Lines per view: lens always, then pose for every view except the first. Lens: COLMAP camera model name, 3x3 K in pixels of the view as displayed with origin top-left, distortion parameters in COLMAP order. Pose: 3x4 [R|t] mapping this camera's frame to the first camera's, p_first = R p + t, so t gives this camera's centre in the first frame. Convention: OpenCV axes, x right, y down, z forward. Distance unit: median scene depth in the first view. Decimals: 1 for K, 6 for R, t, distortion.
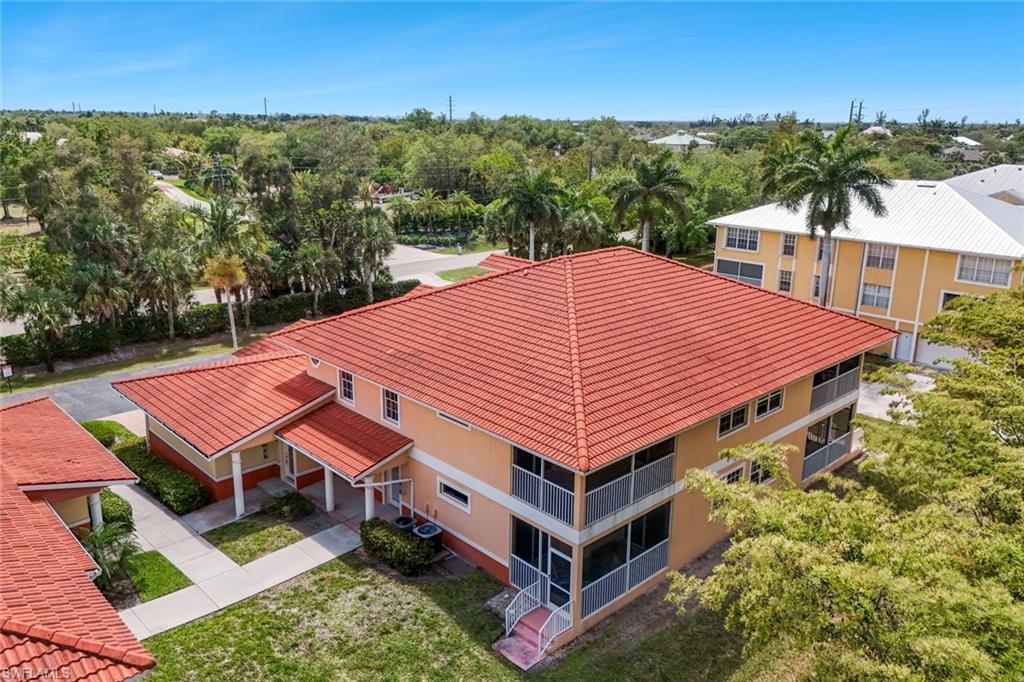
lens RADIAL K [[788.7, 0, 512.2], [0, 788.7, 327.6], [0, 0, 1]] dist [0.087195, -0.100518]
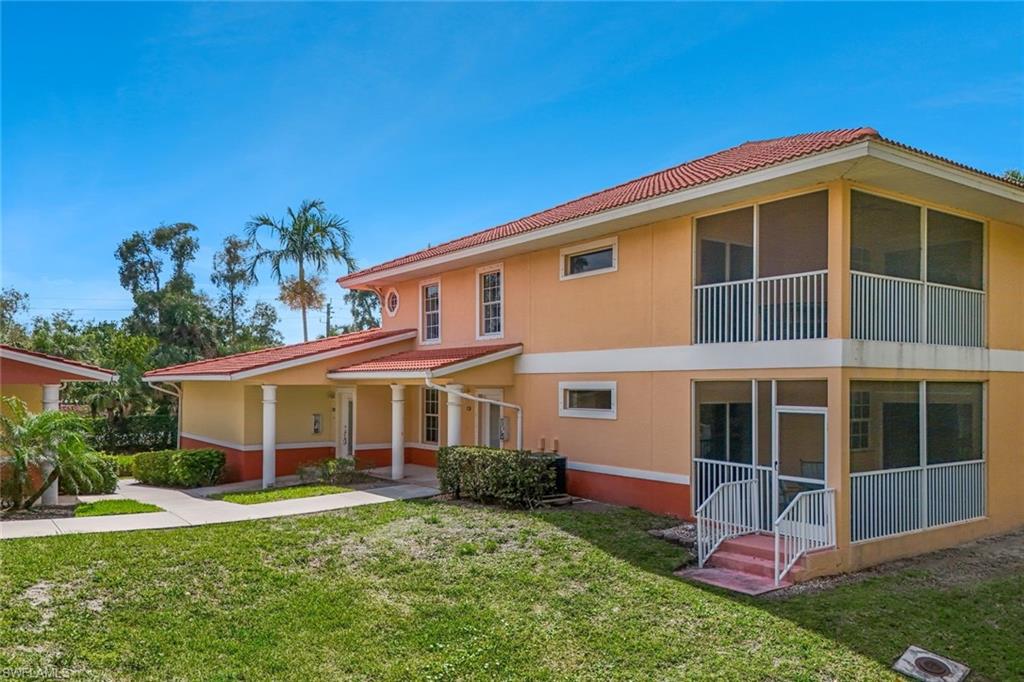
lens RADIAL K [[798.9, 0, 512.0], [0, 798.9, 341.0], [0, 0, 1]] dist [0.084502, -0.106837]
pose [[0.990933, -0.007046, -0.134174, -0.054830], [-0.028989, 0.963890, -0.264717, 0.379793], [0.131194, 0.266206, 0.954946, 0.442606]]
